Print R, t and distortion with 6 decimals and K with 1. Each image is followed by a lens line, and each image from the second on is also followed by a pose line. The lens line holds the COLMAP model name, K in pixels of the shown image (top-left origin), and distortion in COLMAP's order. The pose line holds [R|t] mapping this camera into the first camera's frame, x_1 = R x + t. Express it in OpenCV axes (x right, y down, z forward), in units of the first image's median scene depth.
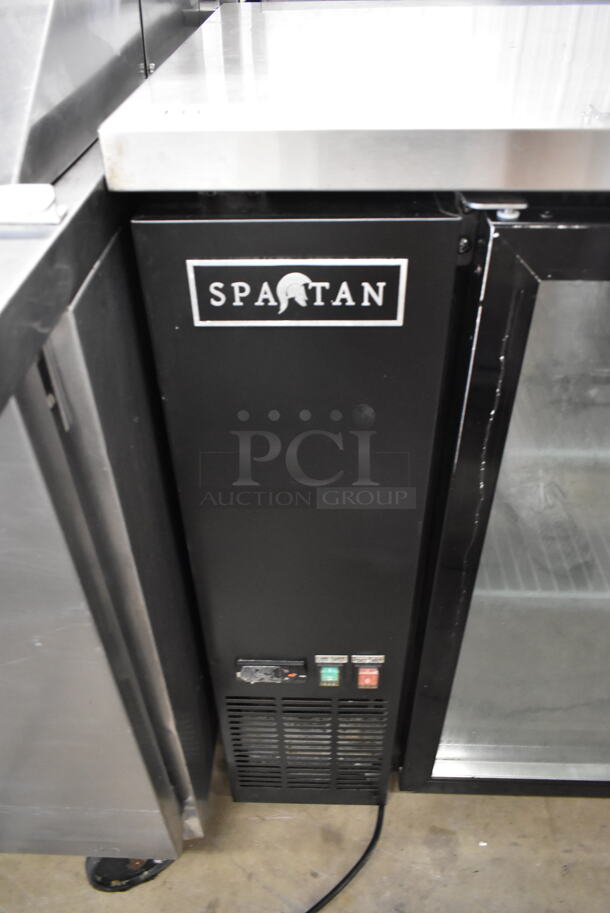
lens RADIAL K [[698.1, 0, 302.4], [0, 698.1, 452.2], [0, 0, 1]] dist [-0.004873, -0.002191]
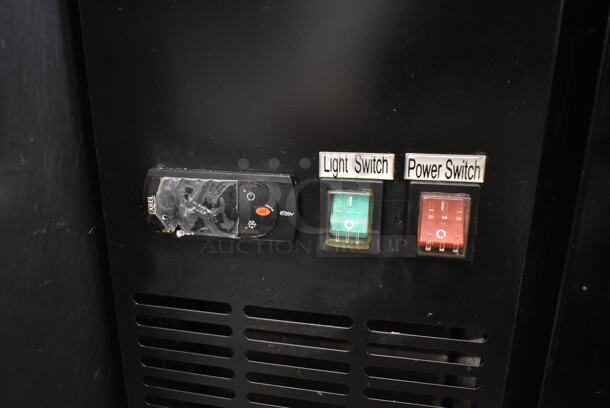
lens RADIAL K [[466.4, 0, 306.4], [0, 466.4, 203.3], [0, 0, 1]] dist [-0.004873, -0.002191]
pose [[0.987840, 0.064569, -0.141435, 0.053351], [-0.112602, 0.924391, -0.364447, 0.422639], [0.107209, 0.375941, 0.920421, 0.739146]]
